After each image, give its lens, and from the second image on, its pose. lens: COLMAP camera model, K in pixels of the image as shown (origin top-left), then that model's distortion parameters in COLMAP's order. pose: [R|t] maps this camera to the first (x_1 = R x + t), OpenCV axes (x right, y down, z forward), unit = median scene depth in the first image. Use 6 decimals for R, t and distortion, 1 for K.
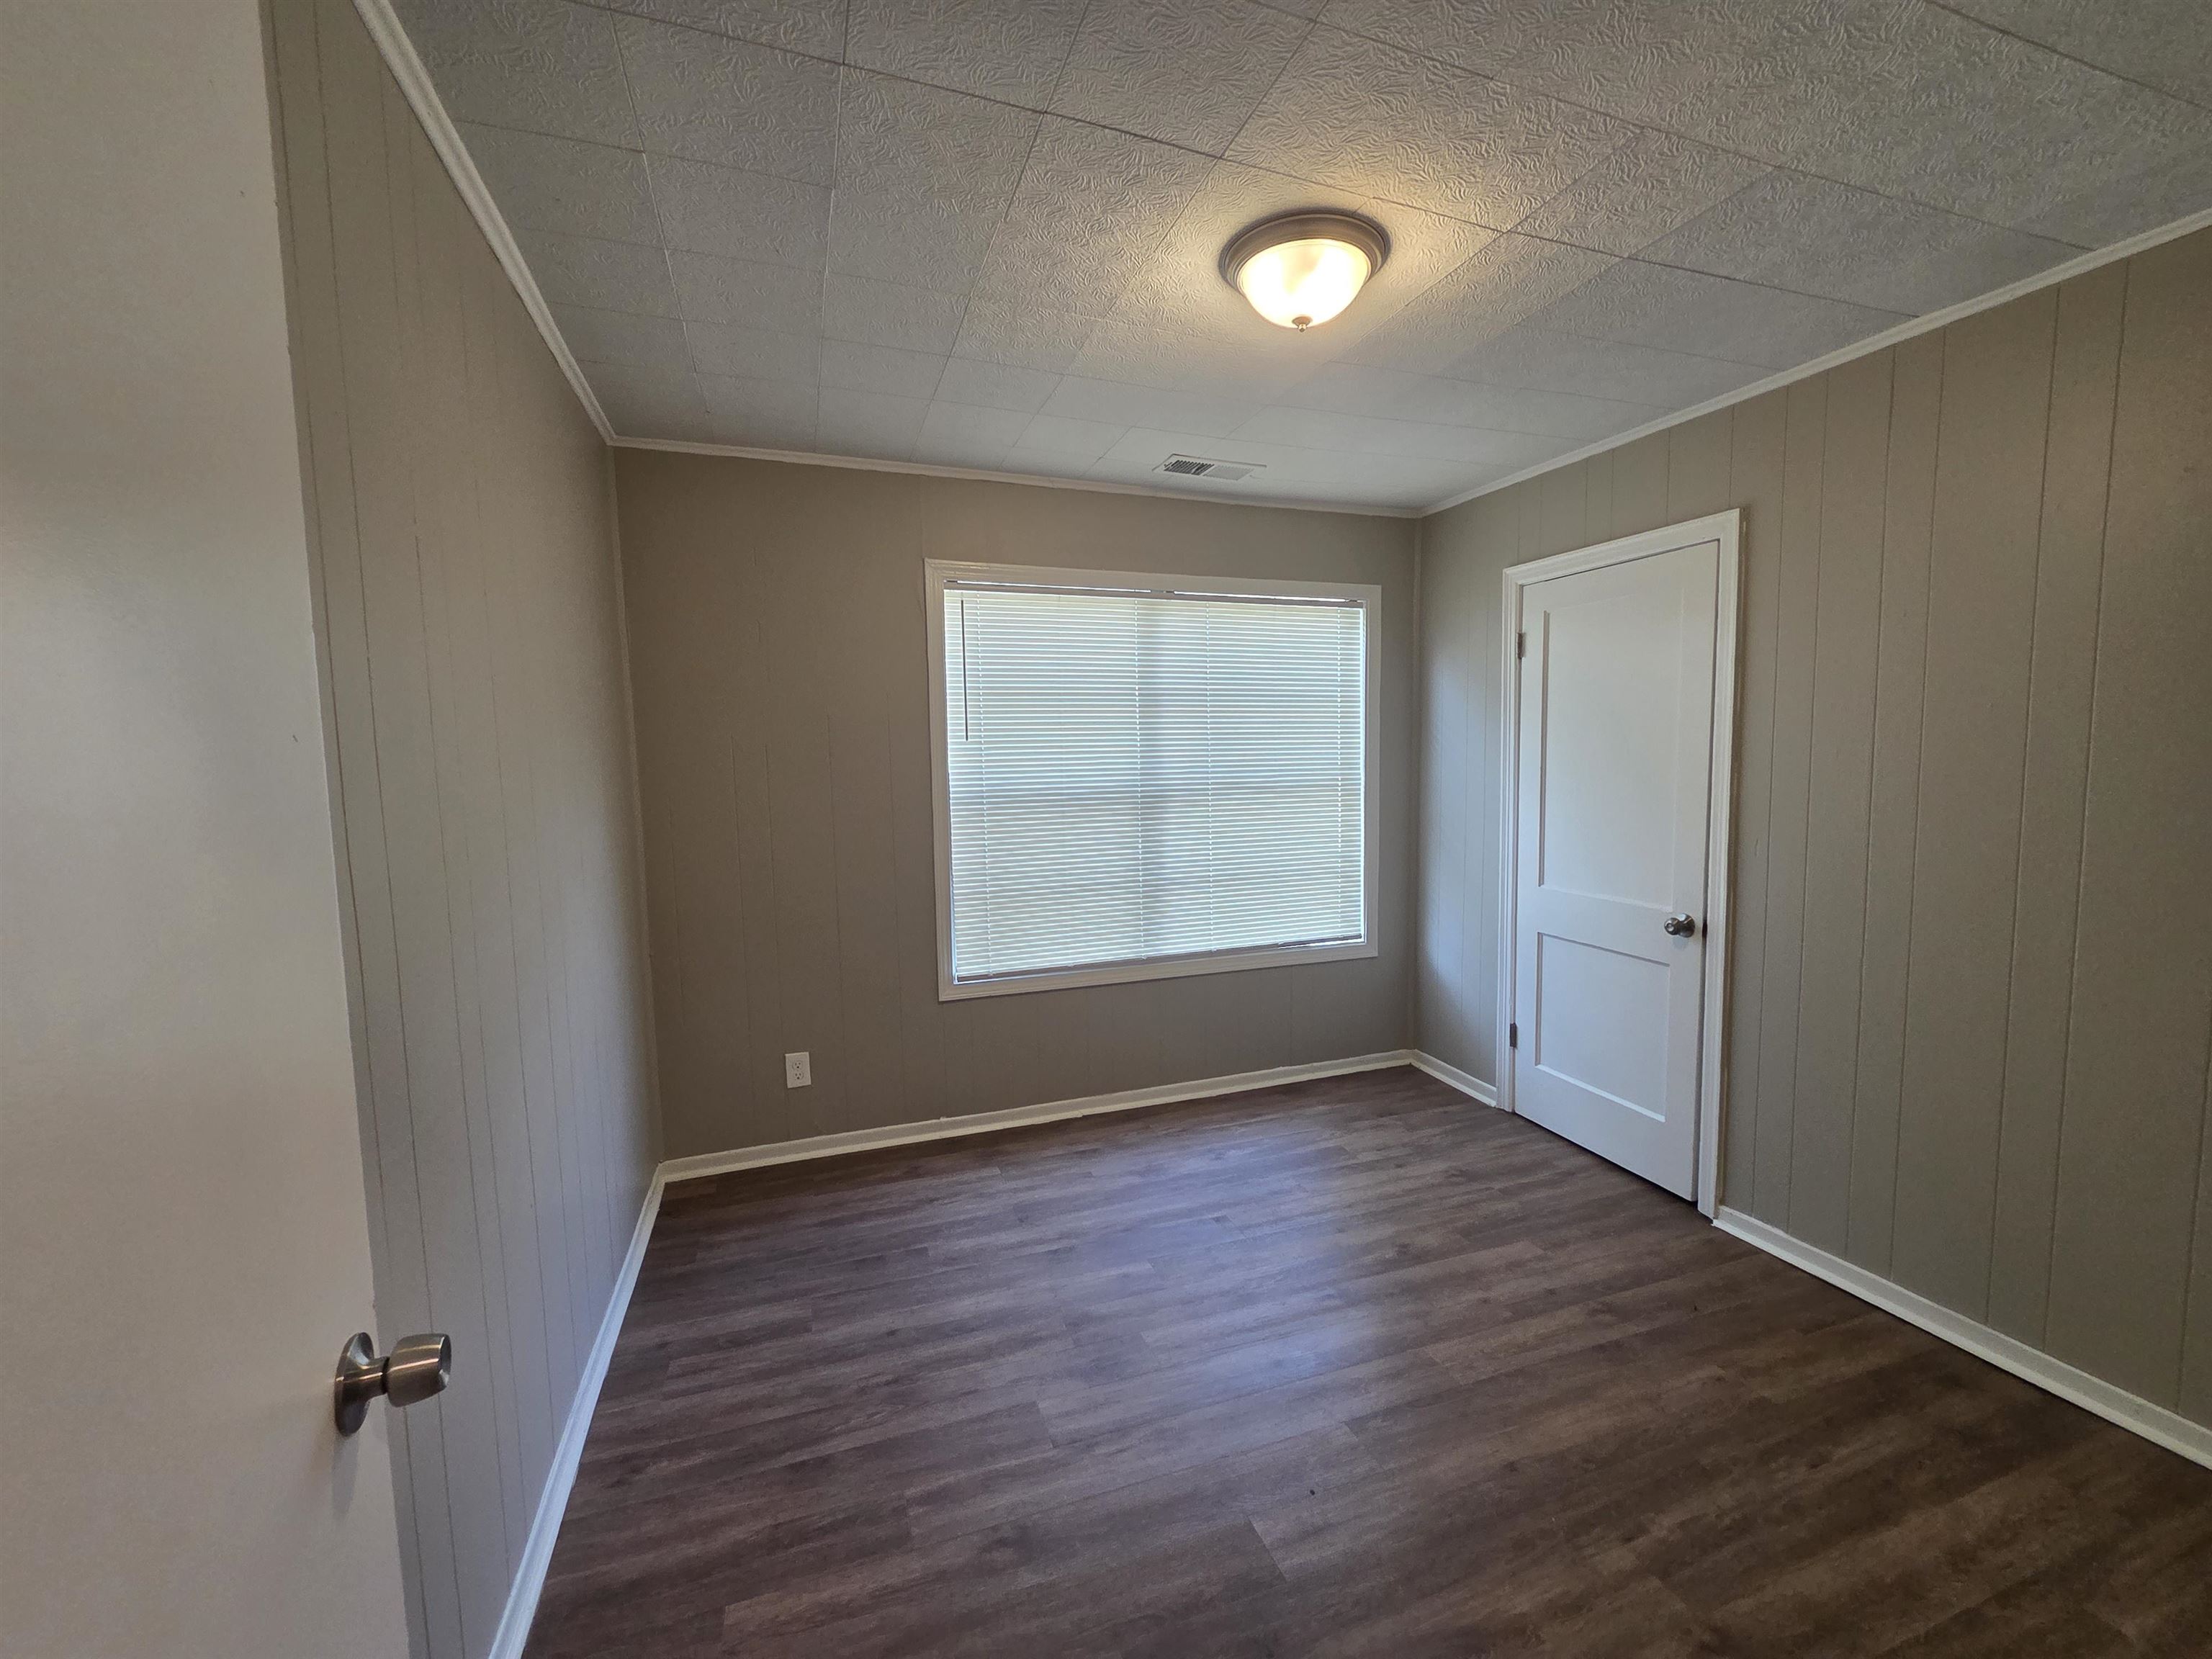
lens RADIAL K [[904.7, 0, 1120.8], [0, 904.7, 828.0], [0, 0, 1]] dist [0.000936, -0.003500]
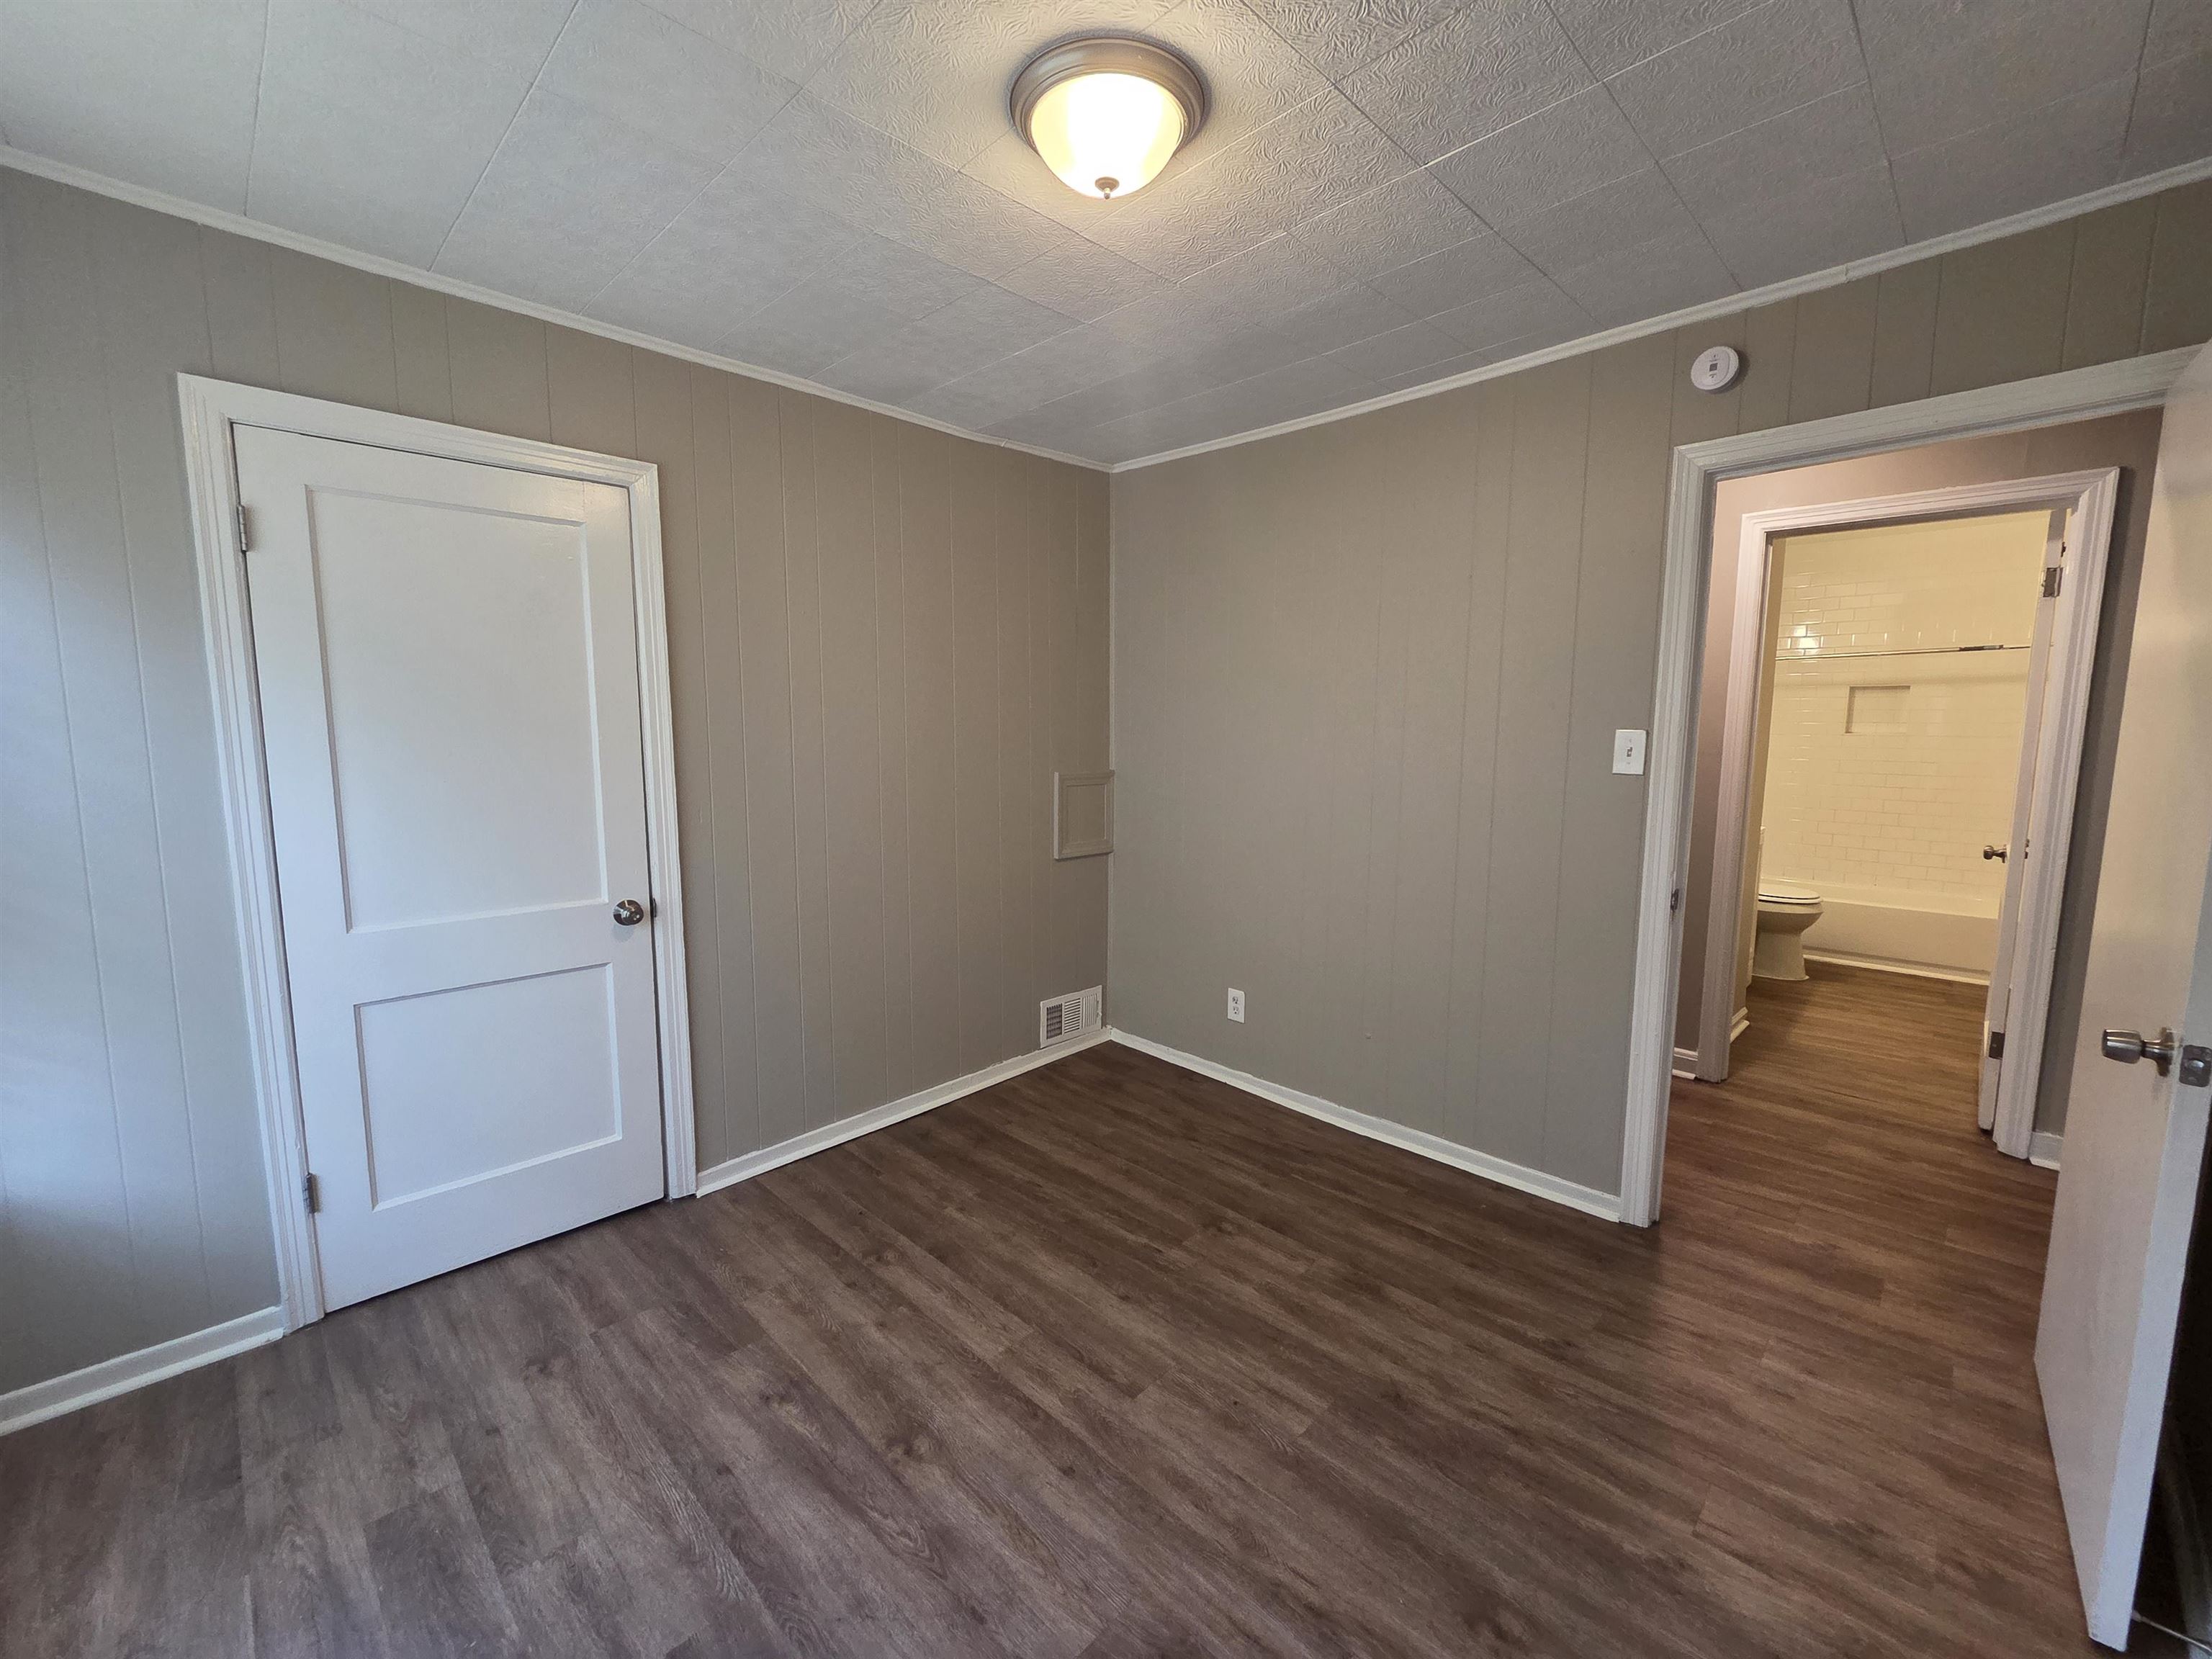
lens RADIAL K [[904.7, 0, 1120.8], [0, 904.7, 828.0], [0, 0, 1]] dist [0.000936, -0.003500]
pose [[-0.437437, -0.097107, 0.893991, -0.410223], [0.079826, 0.986034, 0.146164, -0.071927], [-0.895699, 0.135301, -0.423576, 0.975270]]
